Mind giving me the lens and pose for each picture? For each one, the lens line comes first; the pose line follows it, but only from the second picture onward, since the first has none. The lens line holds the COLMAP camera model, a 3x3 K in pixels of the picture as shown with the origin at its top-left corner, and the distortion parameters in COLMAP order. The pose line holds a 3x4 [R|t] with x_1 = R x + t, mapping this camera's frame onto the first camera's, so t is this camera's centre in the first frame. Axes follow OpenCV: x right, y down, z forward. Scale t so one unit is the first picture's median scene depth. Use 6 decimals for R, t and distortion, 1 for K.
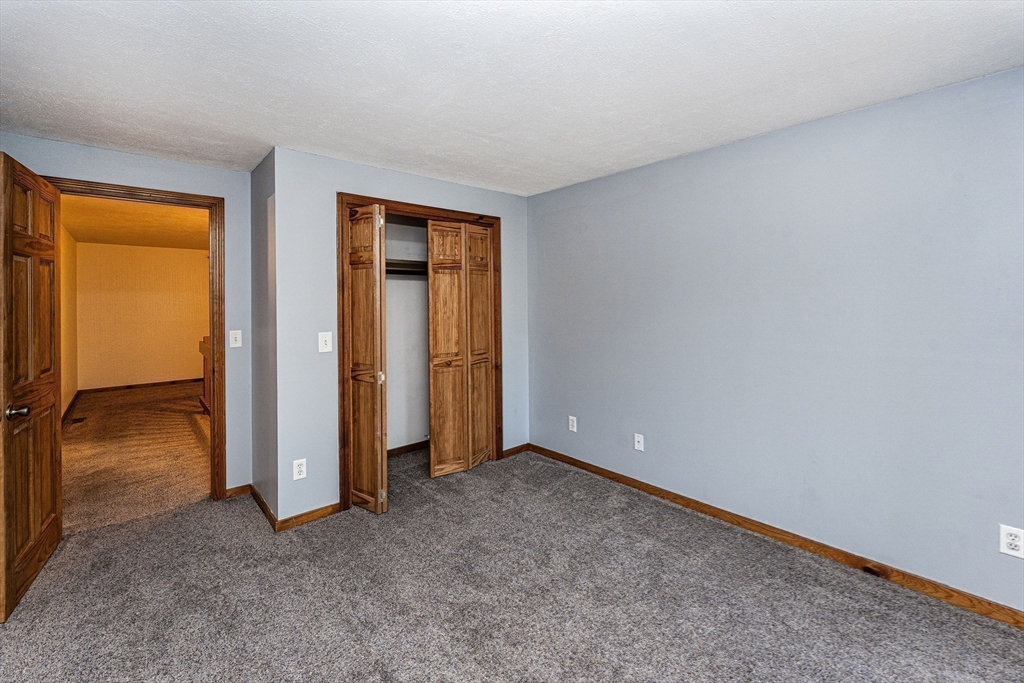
lens RADIAL K [[404.0, 0, 510.9], [0, 404.0, 296.6], [0, 0, 1]] dist [0.000388, -0.000030]
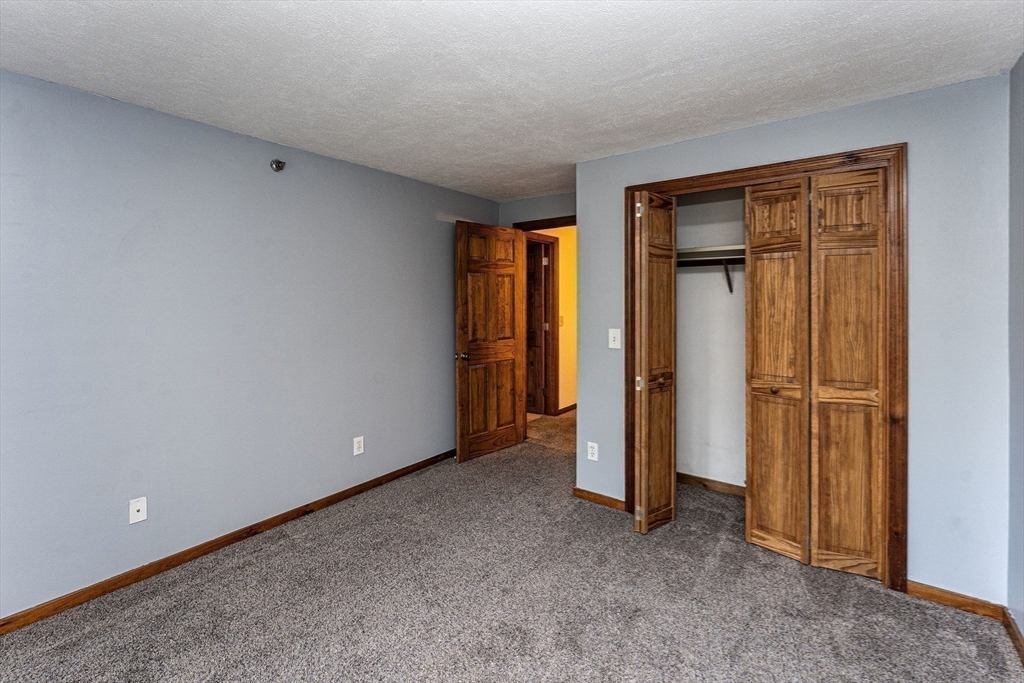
lens RADIAL K [[431.5, 0, 511.2], [0, 431.5, 303.8], [0, 0, 1]] dist [0.000514, -0.000182]
pose [[0.255557, 0.013881, -0.966694, 0.430865], [0.005391, 0.999861, 0.015782, 0.005178], [0.966779, -0.009245, 0.255446, 0.383956]]
